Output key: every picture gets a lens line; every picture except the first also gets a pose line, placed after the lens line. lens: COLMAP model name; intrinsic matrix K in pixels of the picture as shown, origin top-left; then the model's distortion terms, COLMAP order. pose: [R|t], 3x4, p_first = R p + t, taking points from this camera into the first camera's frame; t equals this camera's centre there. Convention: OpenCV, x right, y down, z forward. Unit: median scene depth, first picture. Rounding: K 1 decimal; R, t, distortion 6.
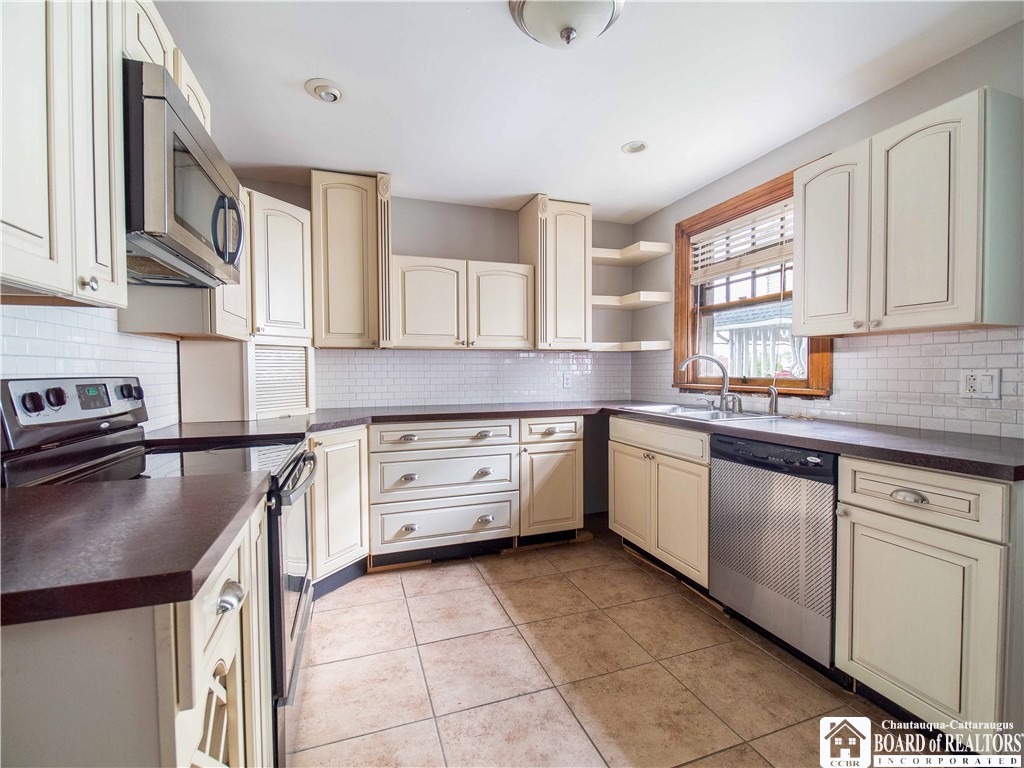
lens RADIAL K [[466.7, 0, 512.0], [0, 466.7, 384.0], [0, 0, 1]] dist [-0.001342, -0.000672]
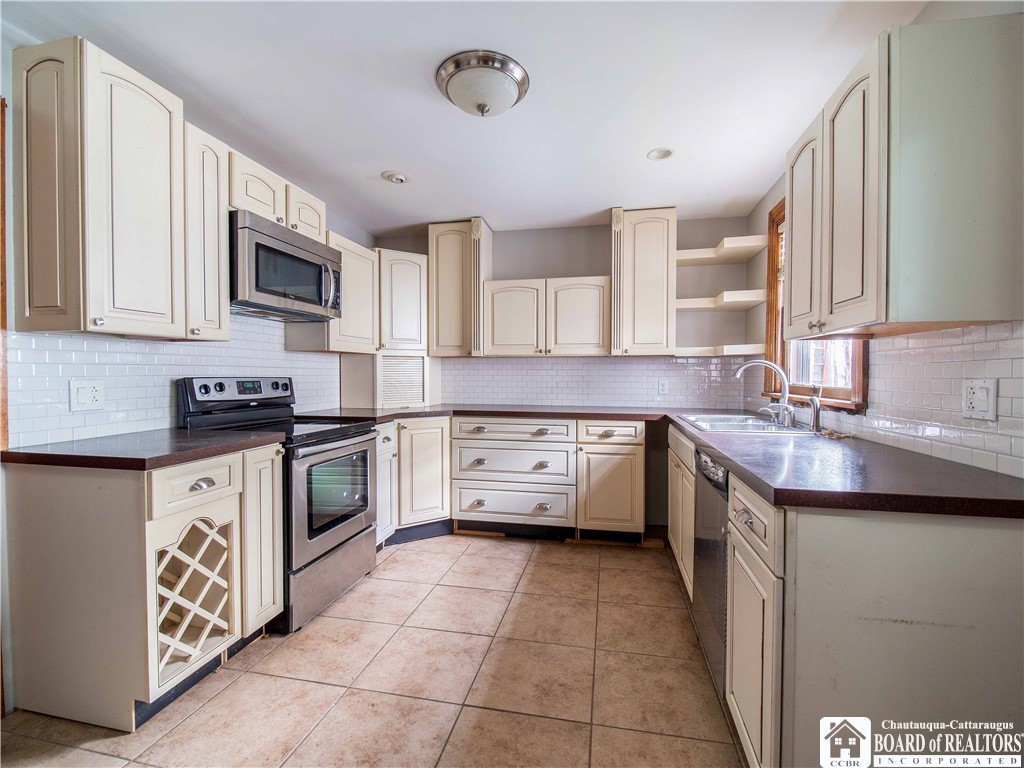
lens RADIAL K [[466.7, 0, 512.0], [0, 466.7, 384.0], [0, 0, 1]] dist [-0.001342, -0.000672]
pose [[0.853232, 0.018517, -0.521203, 0.466009], [-0.023174, 0.999729, -0.002420, -0.003420], [0.521017, 0.014143, 0.853429, -0.011764]]
